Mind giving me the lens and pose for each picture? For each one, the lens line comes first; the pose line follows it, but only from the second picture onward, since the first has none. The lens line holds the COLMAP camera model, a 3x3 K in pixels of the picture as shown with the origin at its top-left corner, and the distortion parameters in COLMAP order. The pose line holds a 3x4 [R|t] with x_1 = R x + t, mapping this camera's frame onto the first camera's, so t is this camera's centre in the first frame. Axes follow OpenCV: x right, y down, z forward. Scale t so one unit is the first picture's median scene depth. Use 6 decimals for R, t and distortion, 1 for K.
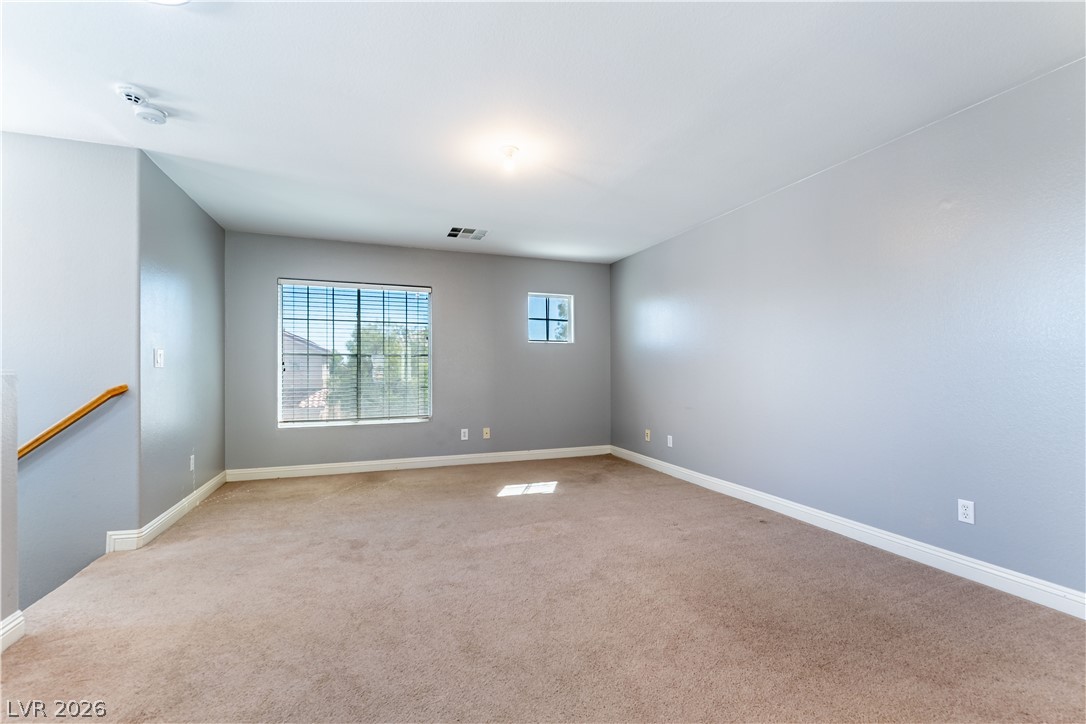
lens RADIAL K [[477.3, 0, 548.9], [0, 477.3, 361.7], [0, 0, 1]] dist [0.001961, -0.000630]
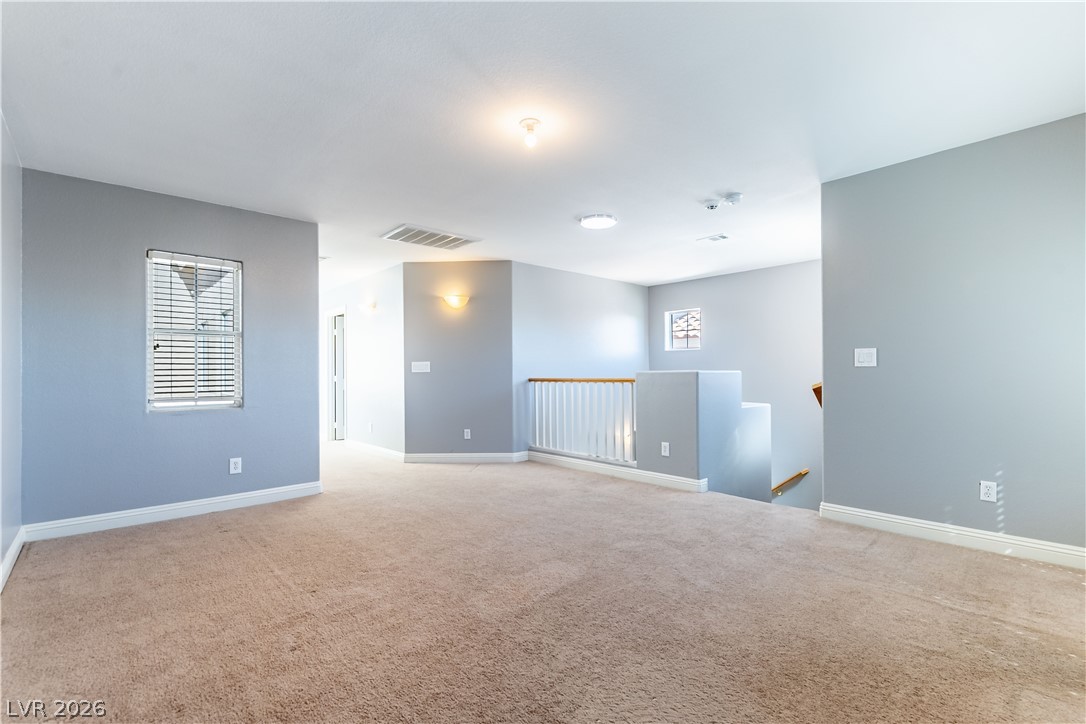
lens RADIAL K [[485.3, 0, 542.9], [0, 485.3, 365.8], [0, 0, 1]] dist [-0.001085, -0.000027]
pose [[-0.926707, 0.004217, -0.375761, 0.234862], [0.011284, 0.999798, -0.016608, 0.019256], [0.375615, -0.019631, -0.926568, 1.766878]]
